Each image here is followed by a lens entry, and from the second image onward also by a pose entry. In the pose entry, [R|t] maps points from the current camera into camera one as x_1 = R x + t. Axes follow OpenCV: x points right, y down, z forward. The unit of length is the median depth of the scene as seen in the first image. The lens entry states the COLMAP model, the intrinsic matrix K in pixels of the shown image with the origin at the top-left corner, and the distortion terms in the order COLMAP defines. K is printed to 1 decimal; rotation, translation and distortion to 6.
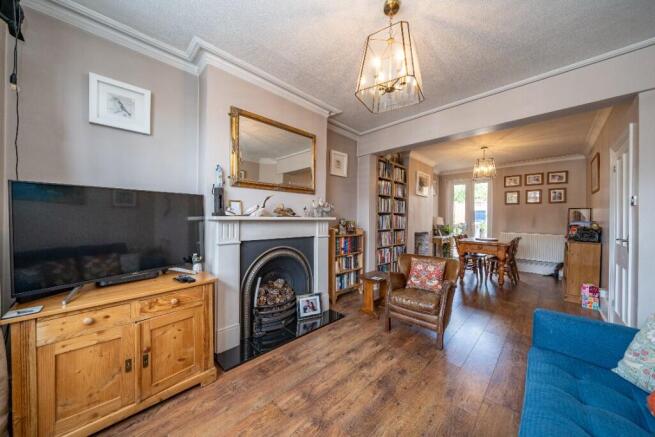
lens RADIAL K [[224.3, 0, 324.5], [0, 224.3, 216.6], [0, 0, 1]] dist [0.002987, 0.000040]
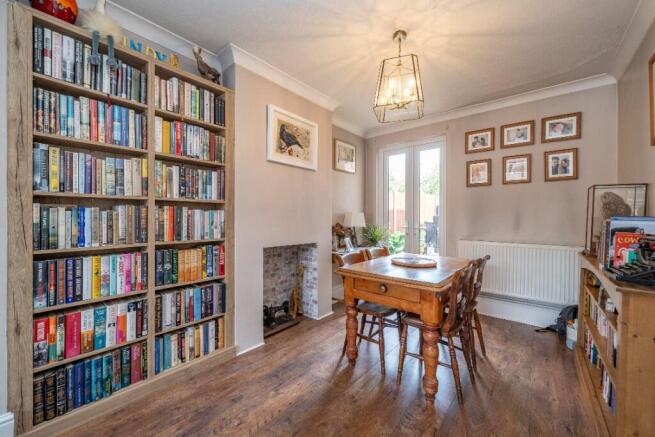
lens RADIAL K [[255.4, 0, 325.6], [0, 255.4, 217.8], [0, 0, 1]] dist [-0.001006, 0.000023]
pose [[0.995472, -0.013422, 0.094099, 0.507414], [0.012869, 0.999896, 0.006483, 0.012512], [-0.094176, -0.005243, 0.995542, 0.532754]]
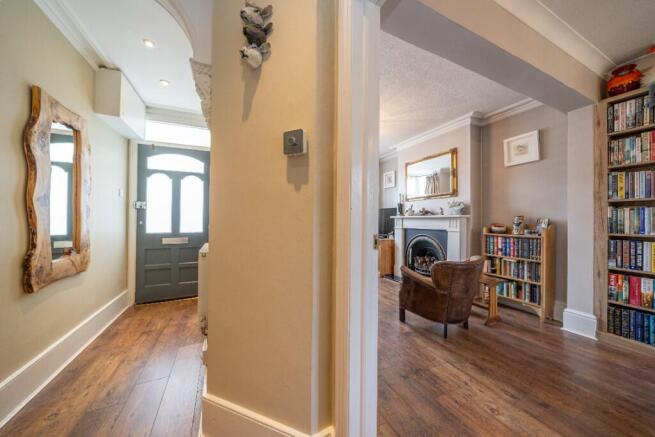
lens RADIAL K [[224.3, 0, 321.2], [0, 224.3, 218.3], [0, 0, 1]] dist [0.002987, 0.000040]
pose [[-0.358100, -0.022985, -0.933400, 0.841934], [-0.011950, 0.999728, -0.020033, 0.033353], [0.933607, 0.003981, -0.358277, 0.472981]]
